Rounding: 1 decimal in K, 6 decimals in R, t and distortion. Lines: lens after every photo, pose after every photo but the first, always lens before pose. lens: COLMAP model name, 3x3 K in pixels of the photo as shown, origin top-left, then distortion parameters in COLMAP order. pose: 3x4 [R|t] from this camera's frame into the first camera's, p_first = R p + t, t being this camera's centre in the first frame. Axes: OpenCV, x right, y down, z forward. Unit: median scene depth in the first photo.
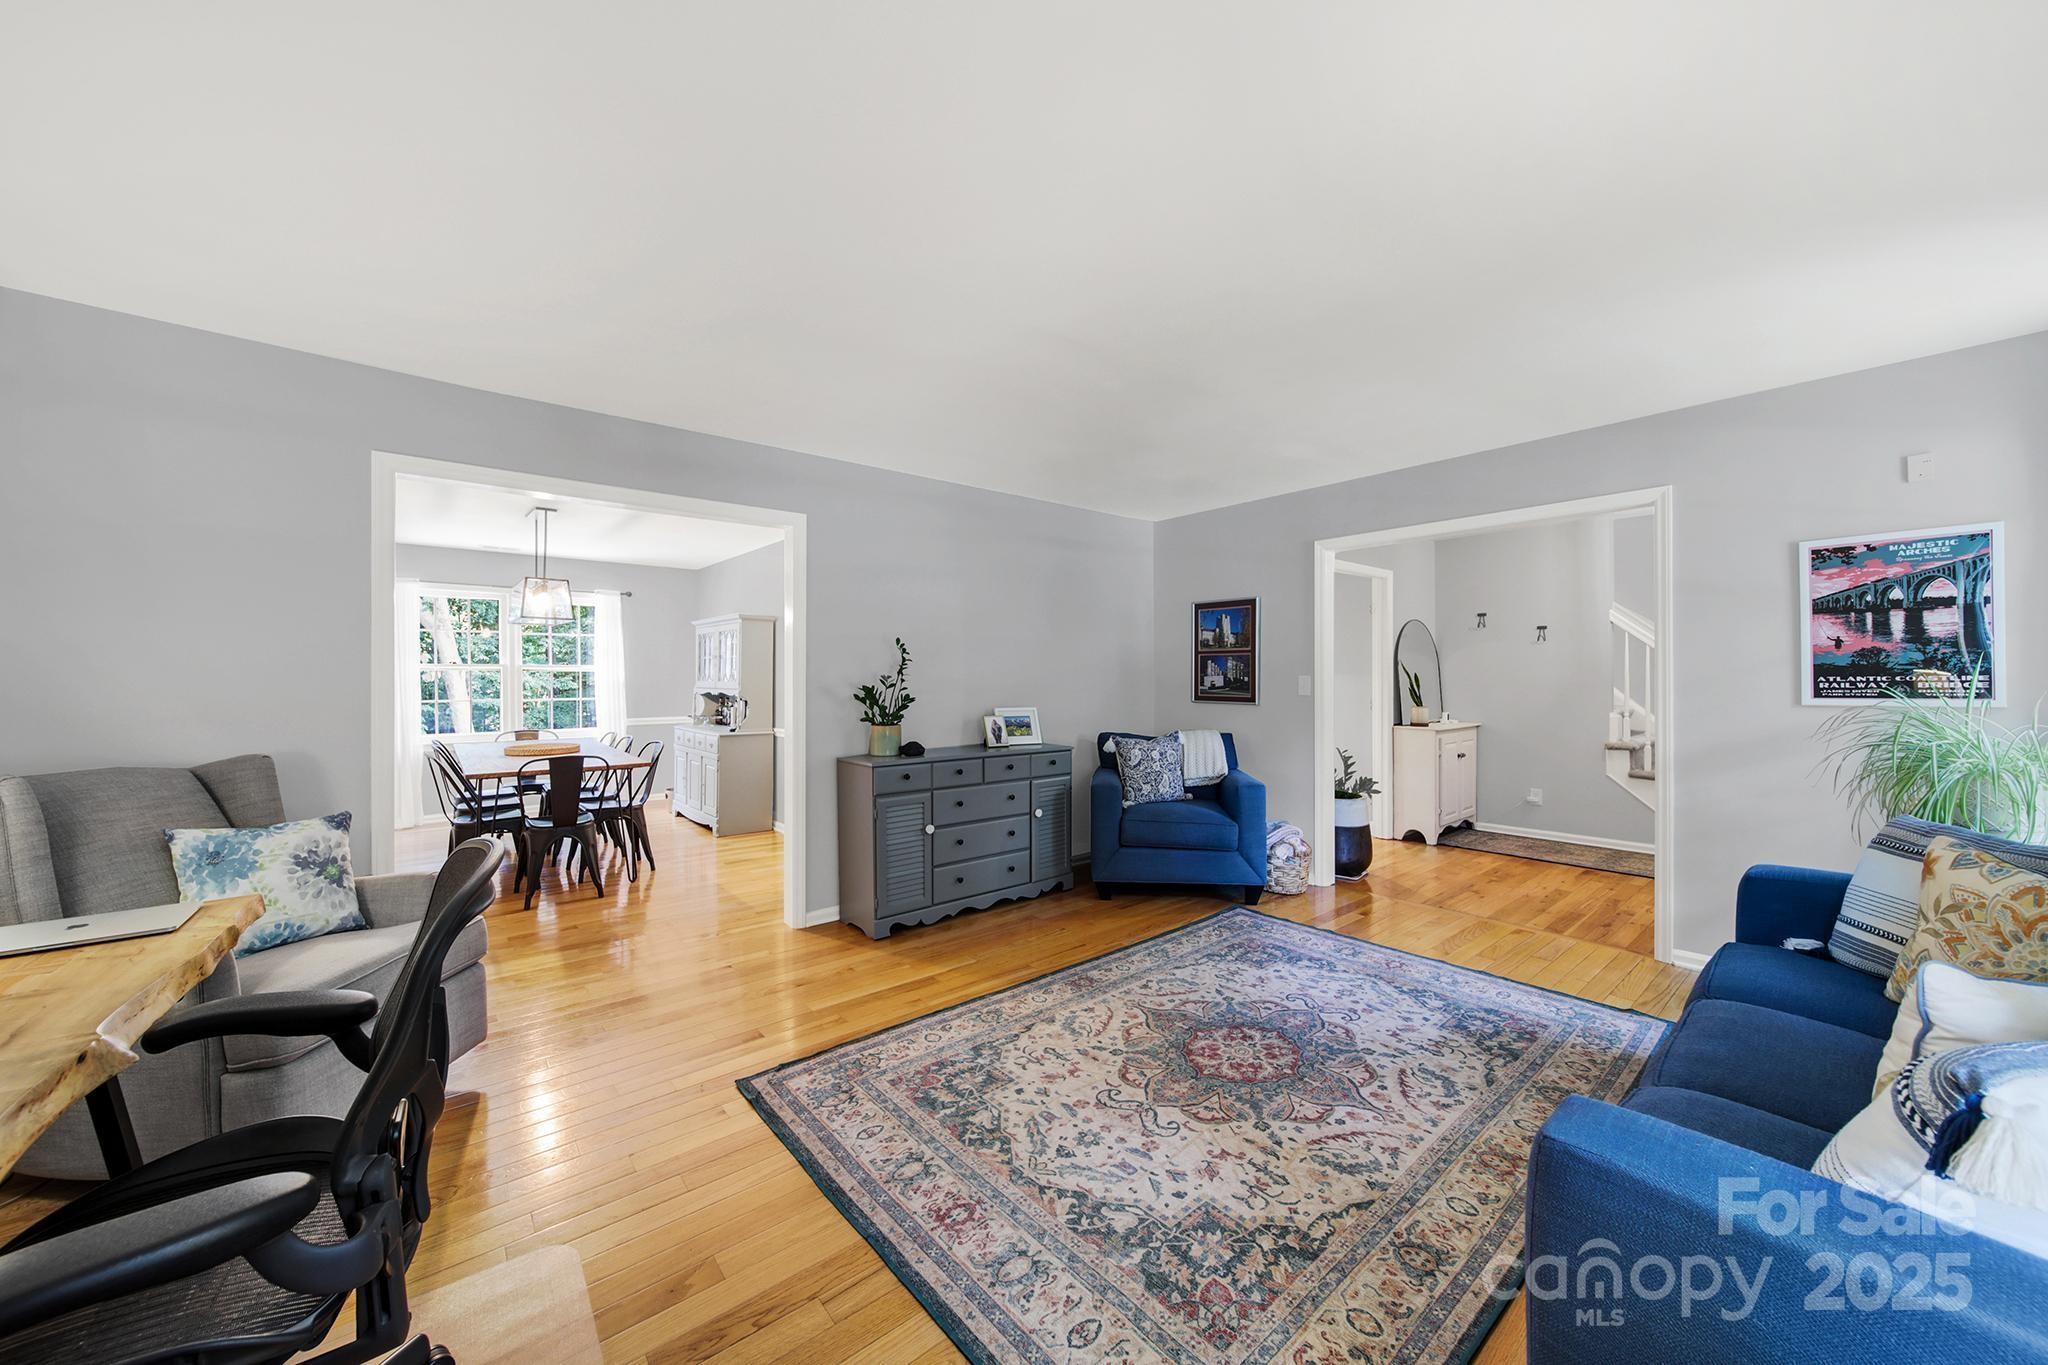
lens RADIAL K [[744.1, 0, 1023.9], [0, 744.1, 669.9], [0, 0, 1]] dist [0.002207, -0.003343]
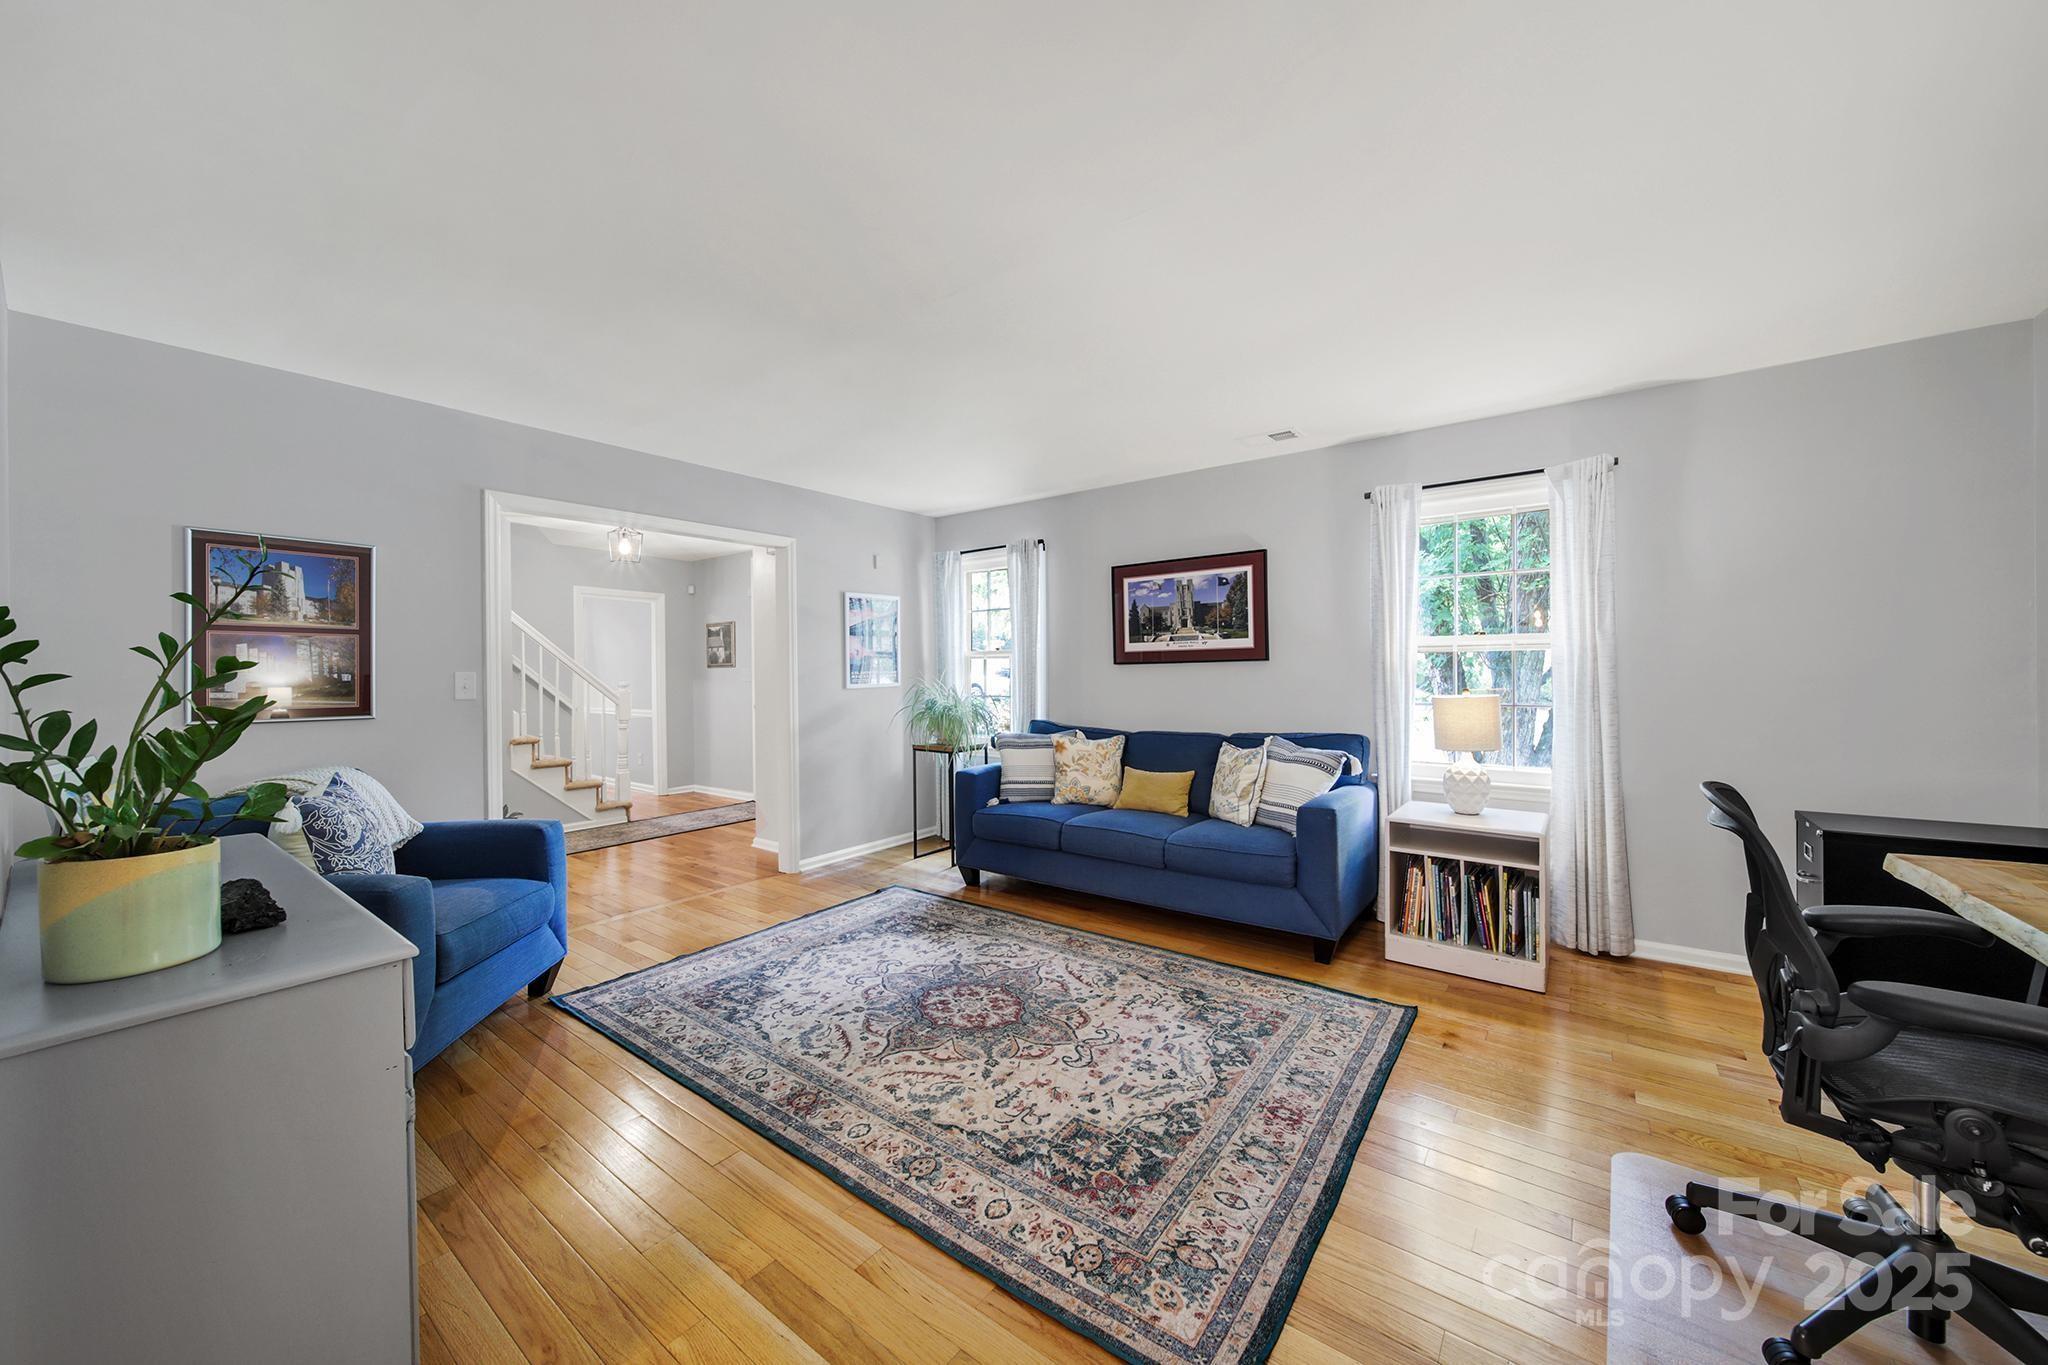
lens RADIAL K [[744.1, 0, 1023.9], [0, 744.1, 669.9], [0, 0, 1]] dist [0.002207, -0.003343]
pose [[-0.238127, 0.007072, 0.971208, -0.807657], [-0.000798, 0.999972, -0.007477, 0.019910], [-0.971234, -0.002555, -0.238115, 1.184365]]
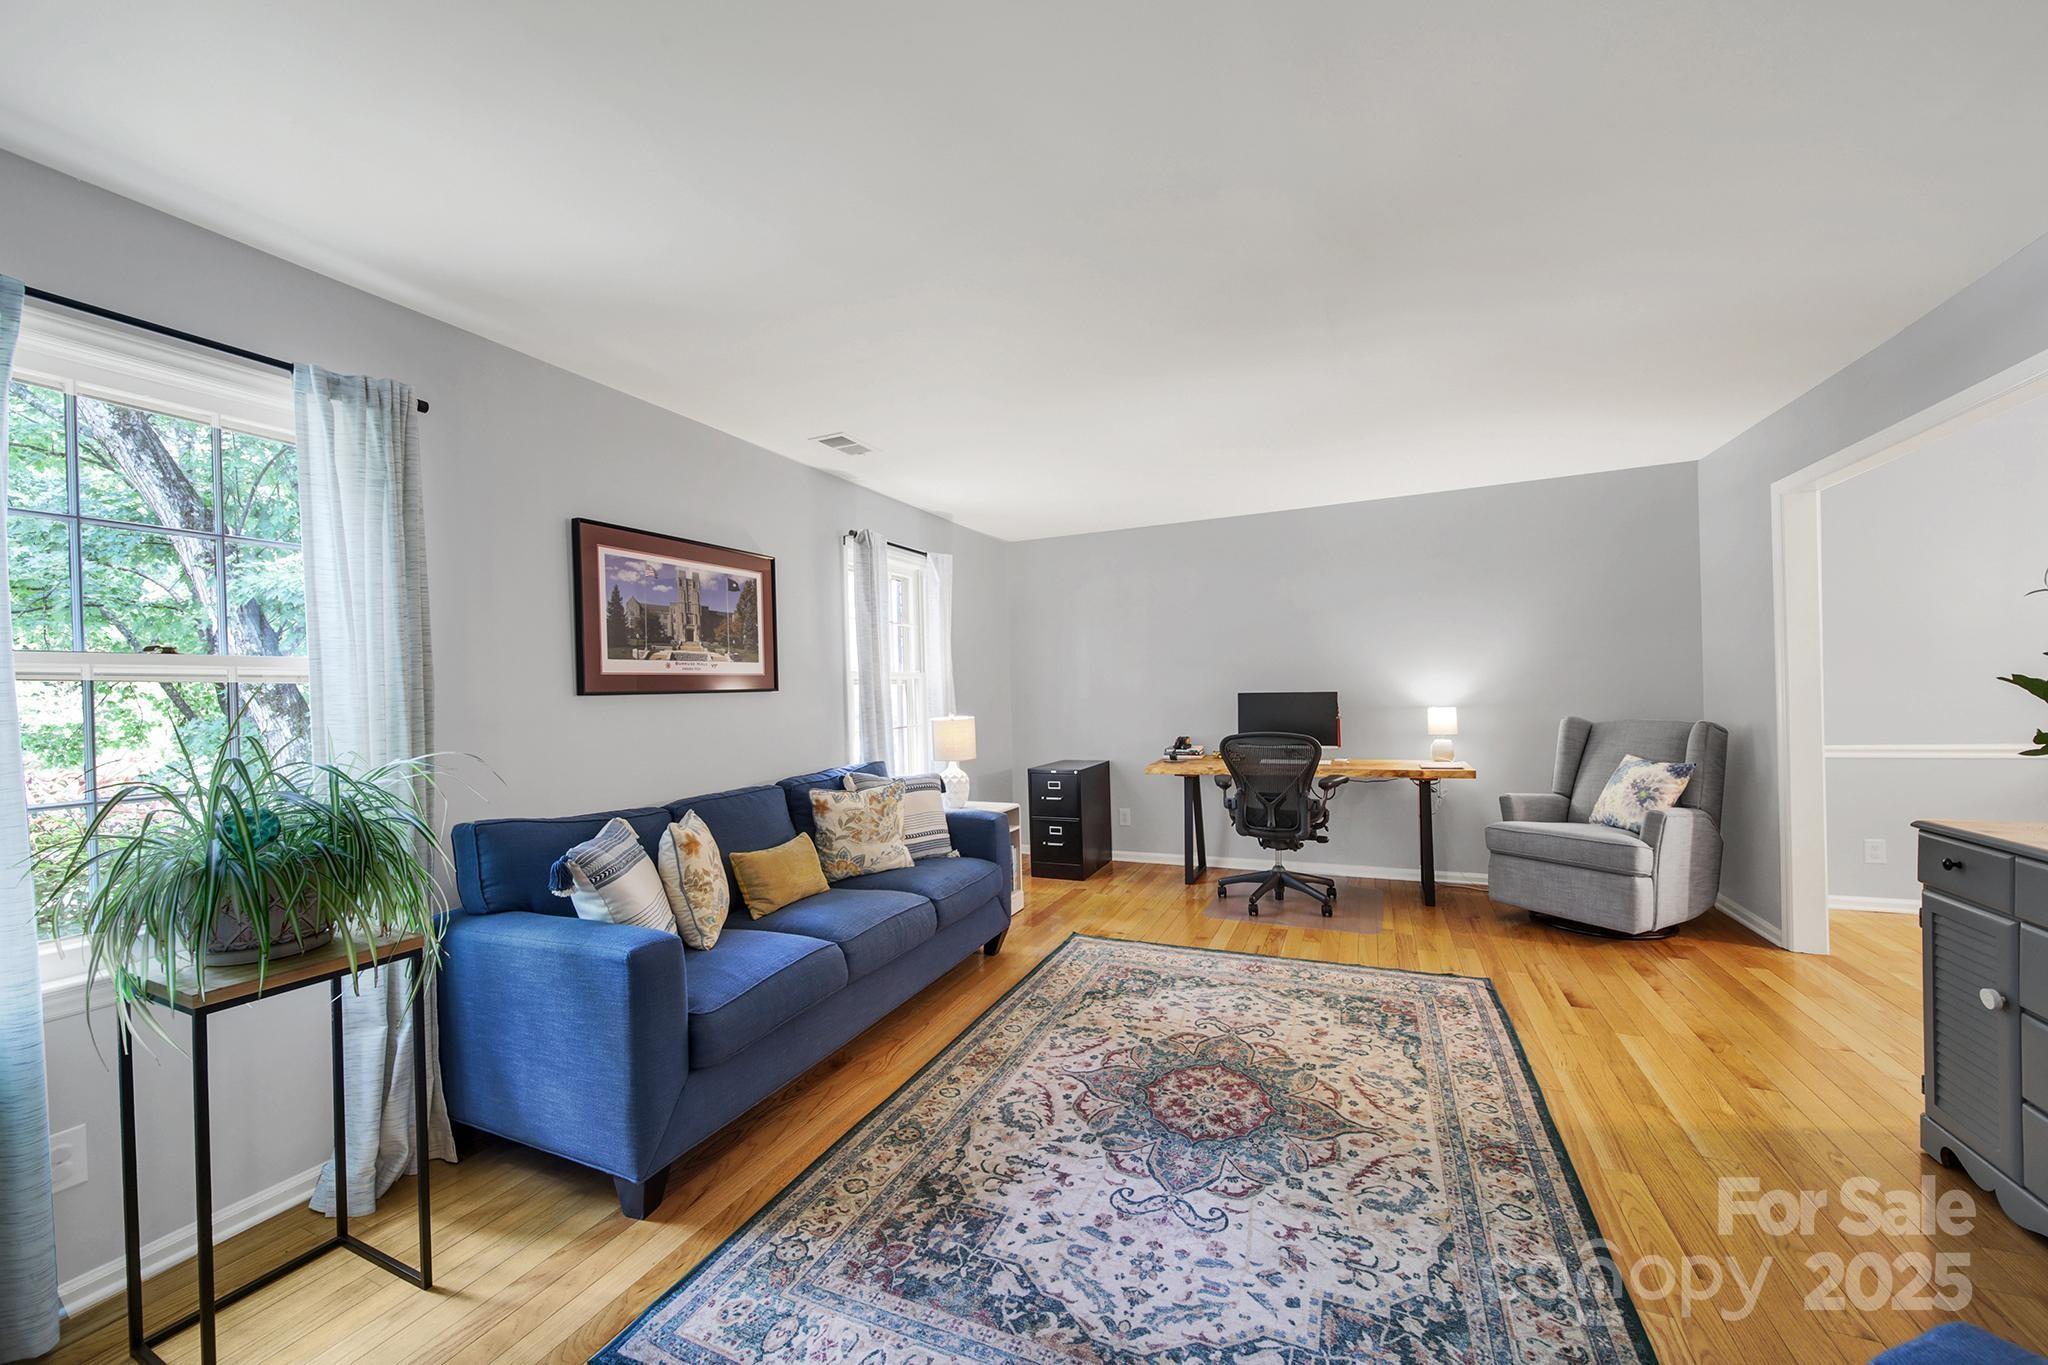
lens RADIAL K [[744.1, 0, 1023.9], [0, 744.1, 669.9], [0, 0, 1]] dist [0.002207, -0.003343]
pose [[-0.897098, 0.014234, -0.441602, 0.882201], [0.035306, 0.998594, -0.039536, 0.019301], [0.440418, -0.051059, -0.896340, 1.732214]]
